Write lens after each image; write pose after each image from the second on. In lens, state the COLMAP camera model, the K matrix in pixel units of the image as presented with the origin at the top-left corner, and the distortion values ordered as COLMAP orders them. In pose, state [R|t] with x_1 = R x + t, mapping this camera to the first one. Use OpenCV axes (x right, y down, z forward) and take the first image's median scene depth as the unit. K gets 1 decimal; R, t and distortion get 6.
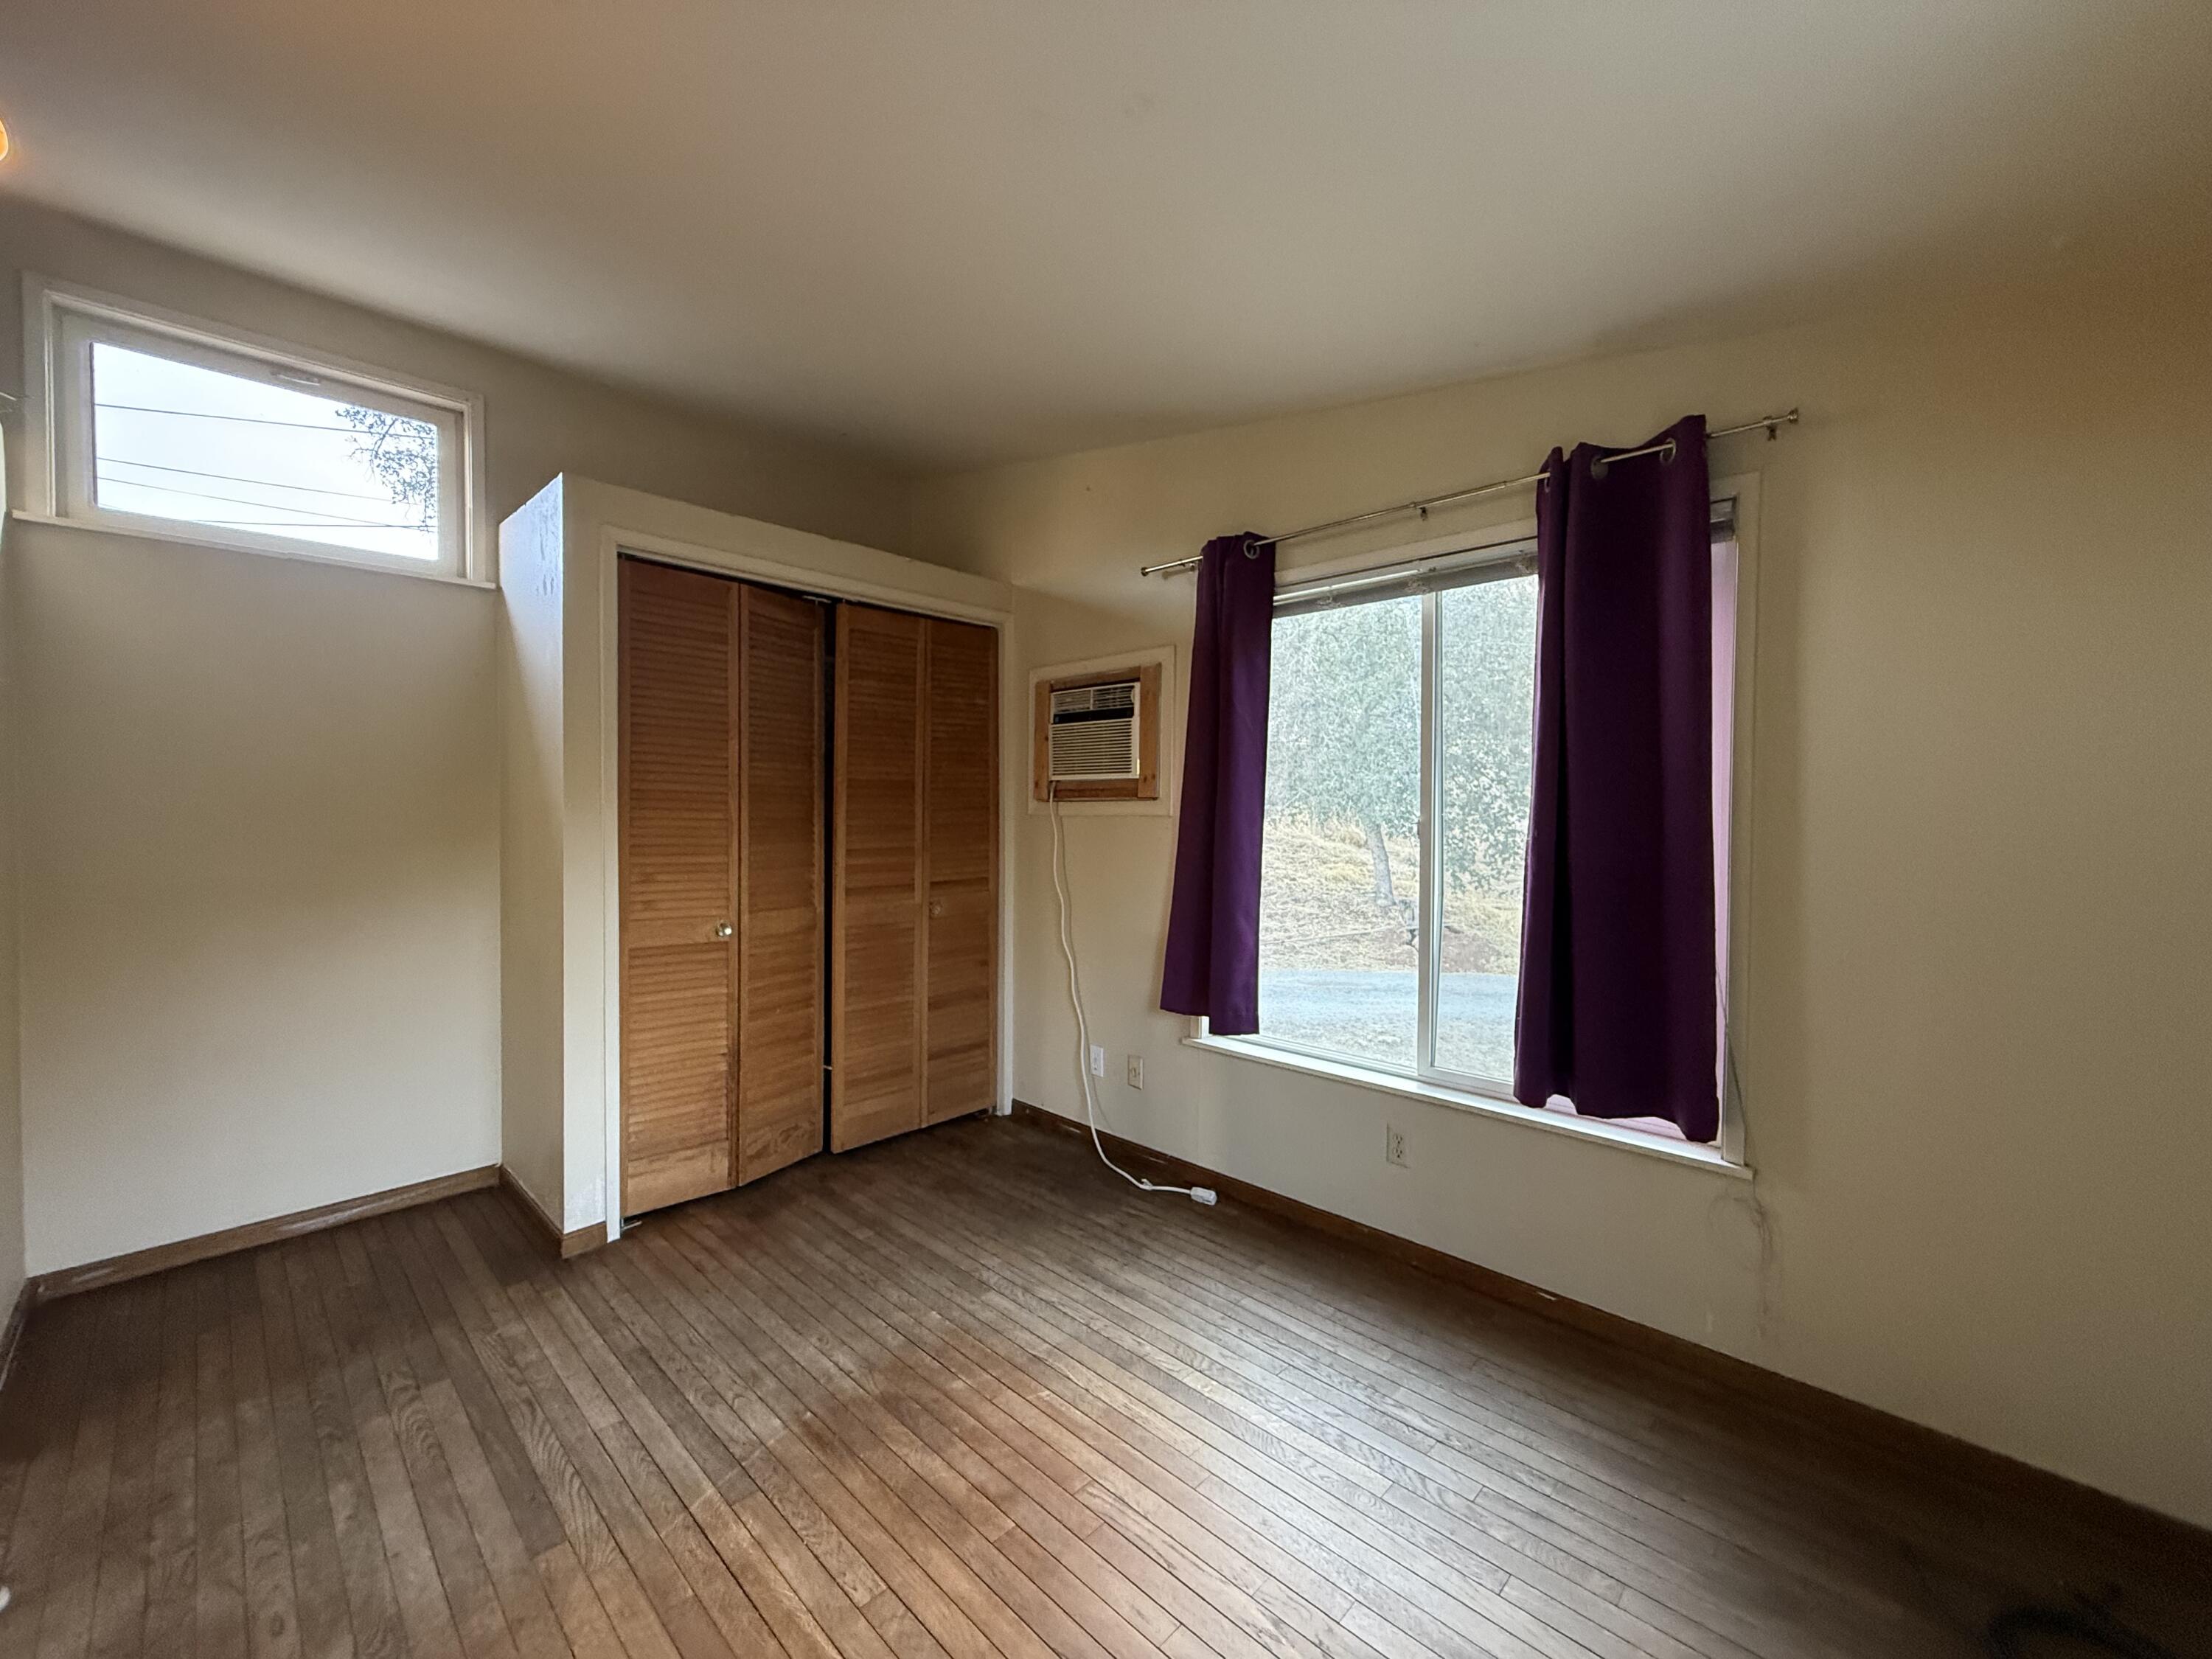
lens RADIAL K [[880.6, 0, 1103.7], [0, 880.6, 836.2], [0, 0, 1]] dist [0.001409, -0.000035]
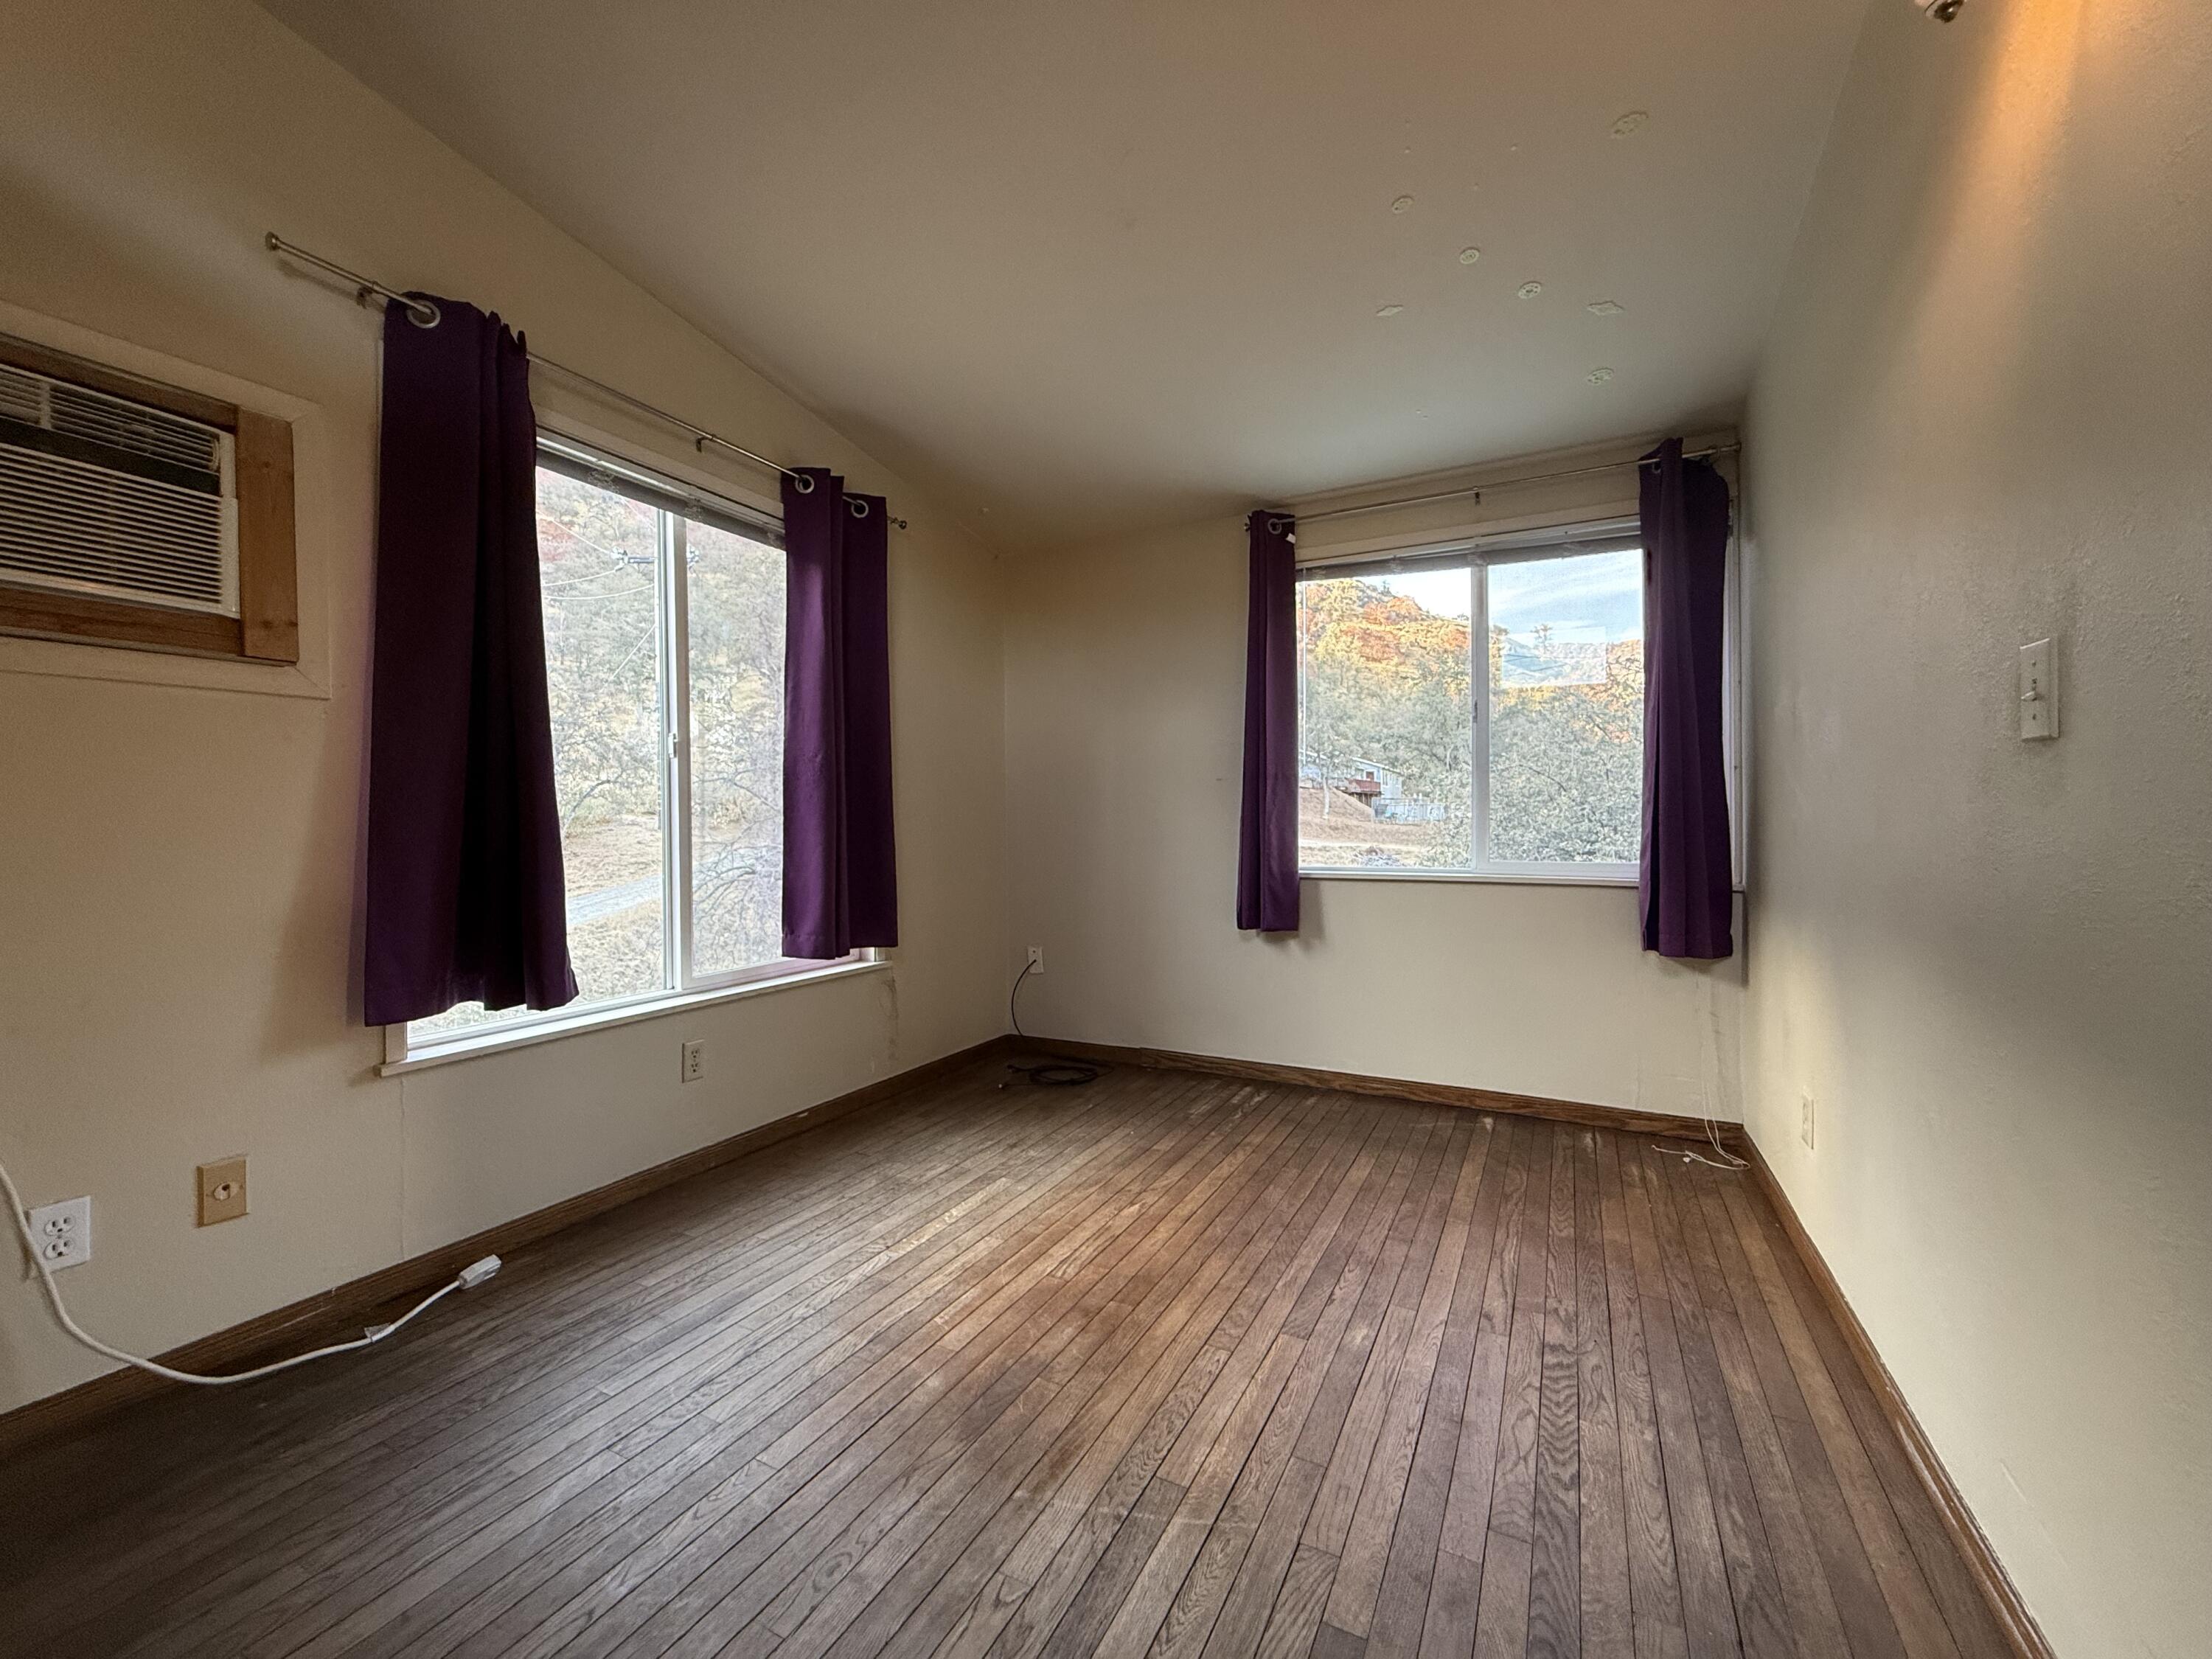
lens RADIAL K [[880.6, 0, 1096.9], [0, 880.6, 829.3], [0, 0, 1]] dist [0.001409, -0.000035]
pose [[-0.272000, -0.008366, 0.962261, -0.748588], [0.038222, 0.999079, 0.019490, 0.085293], [-0.961538, 0.042081, -0.271429, 0.811588]]
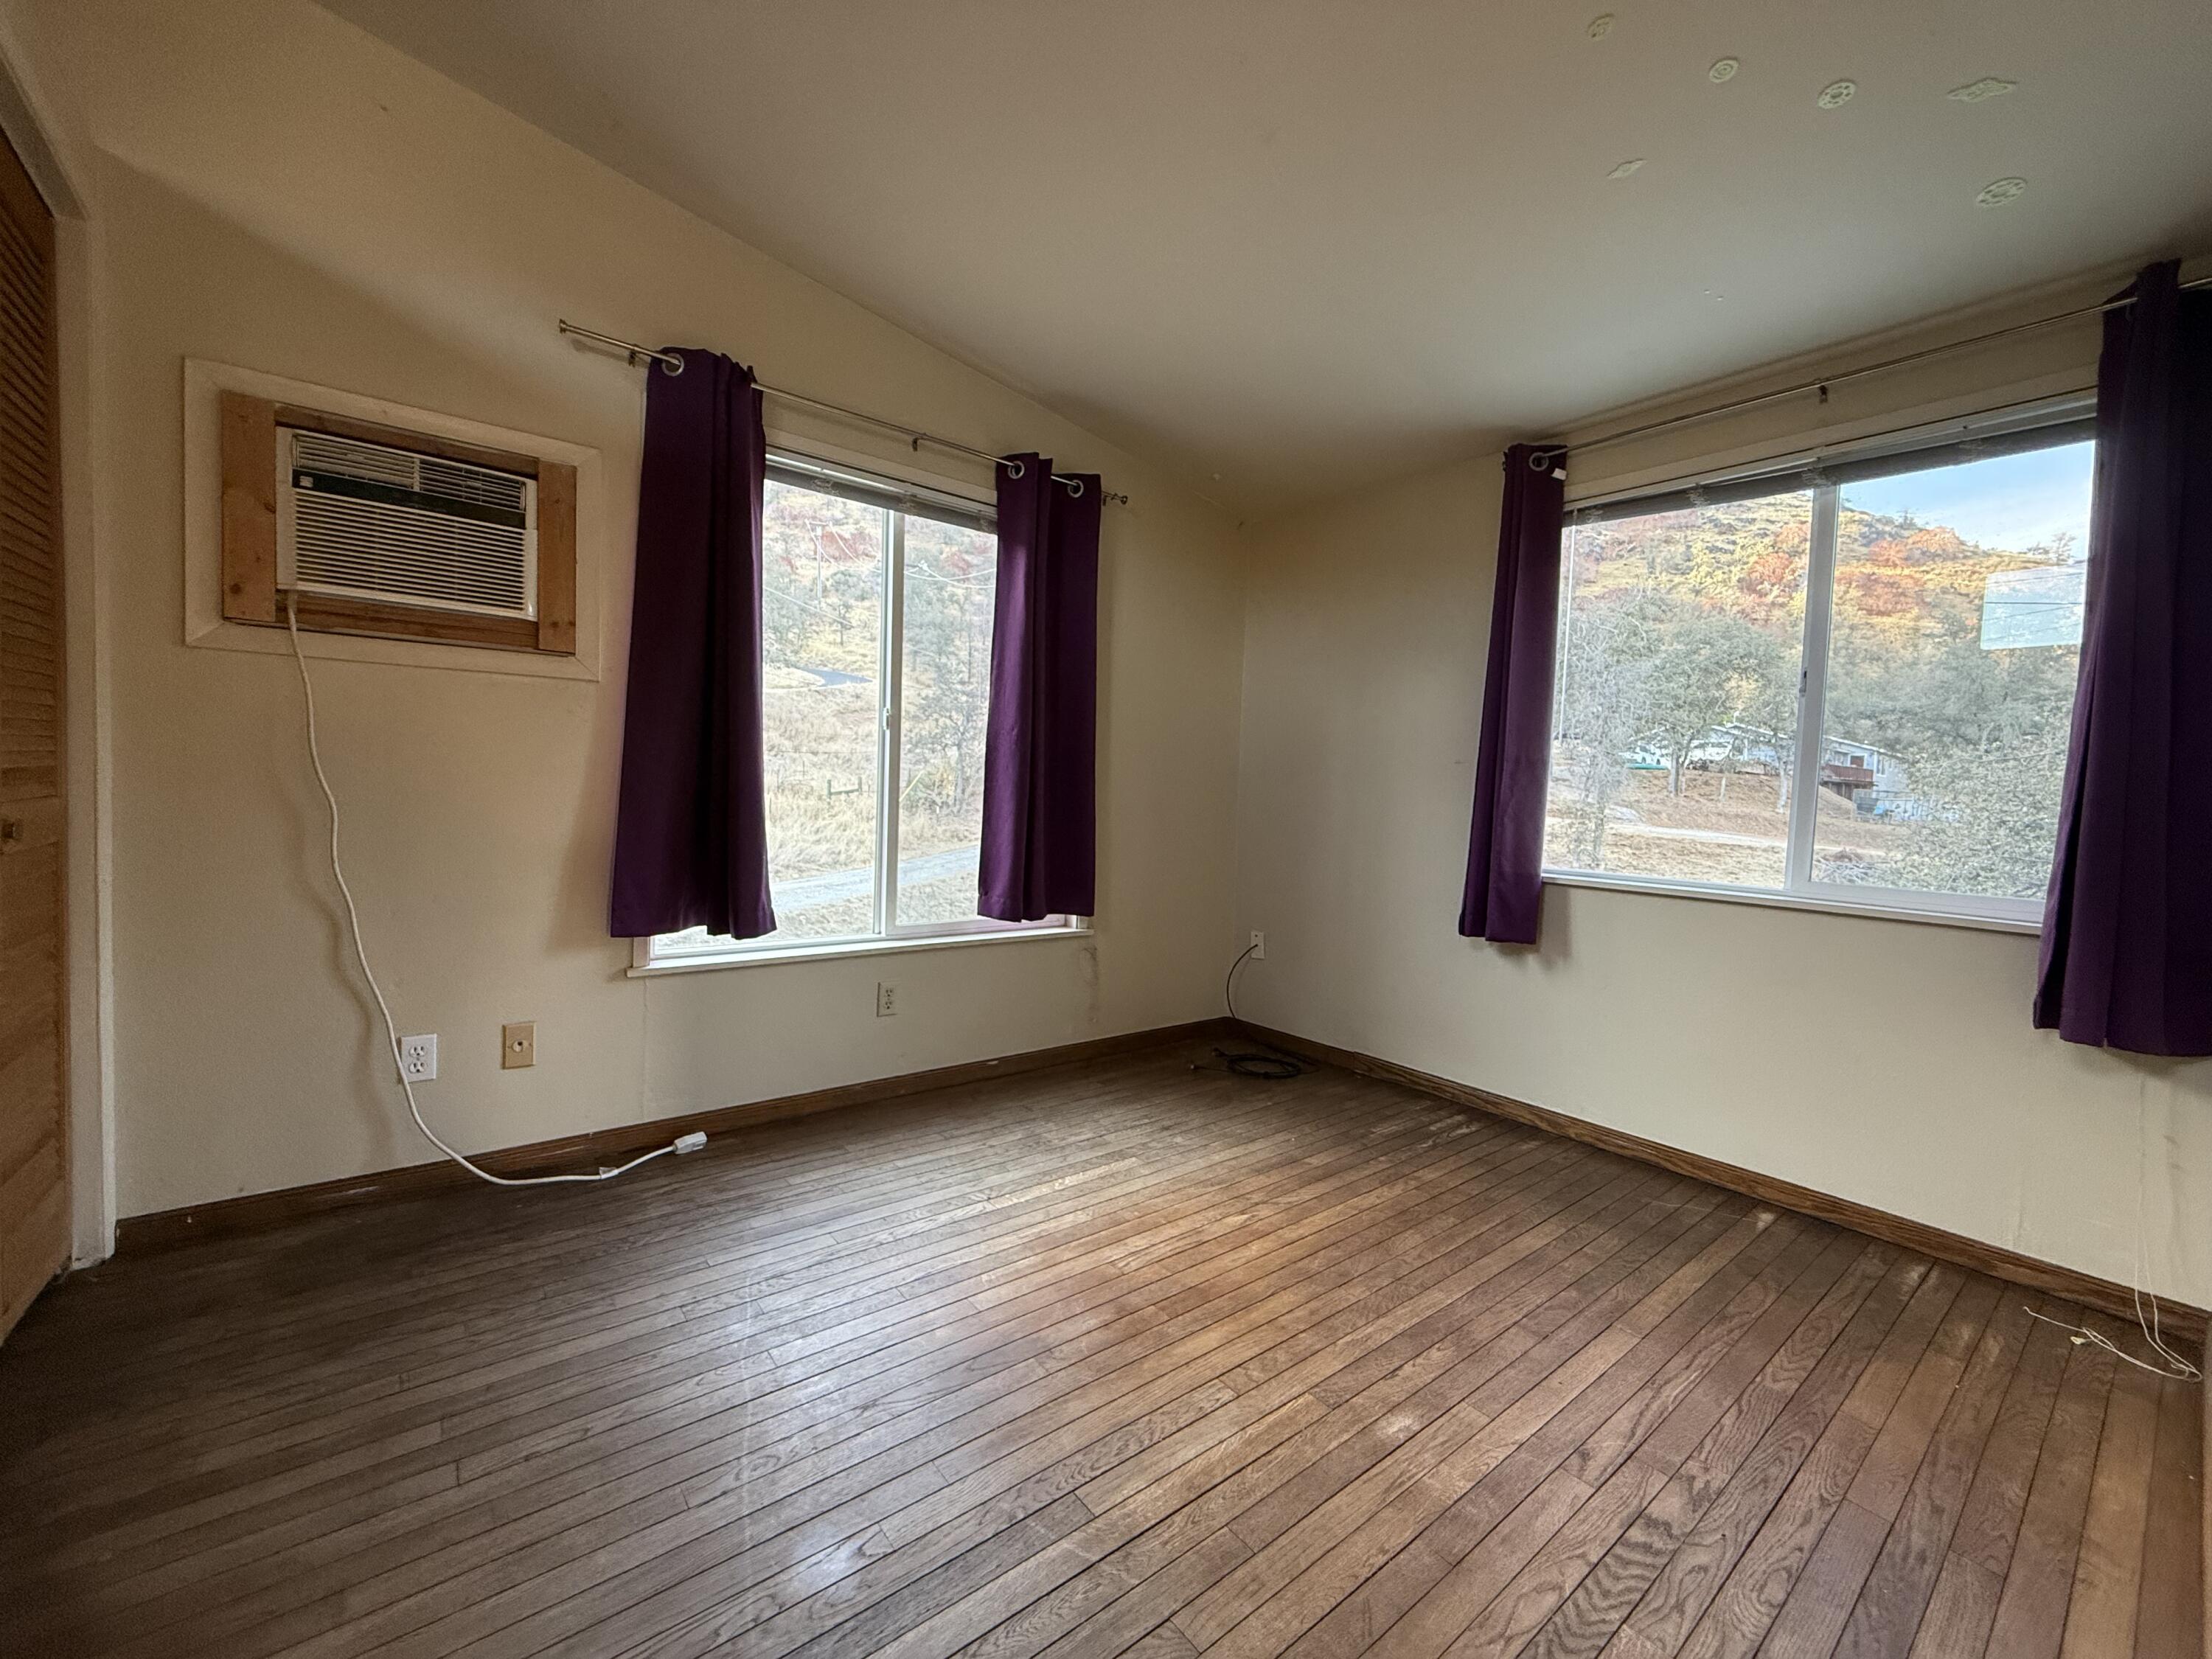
lens RADIAL K [[880.6, 0, 1100.2], [0, 880.6, 828.3], [0, 0, 1]] dist [0.001409, -0.000035]
pose [[0.136578, -0.041426, 0.989763, -0.735417], [-0.003840, 0.999096, 0.042346, 0.082454], [-0.990622, -0.009584, 0.136296, 0.571276]]
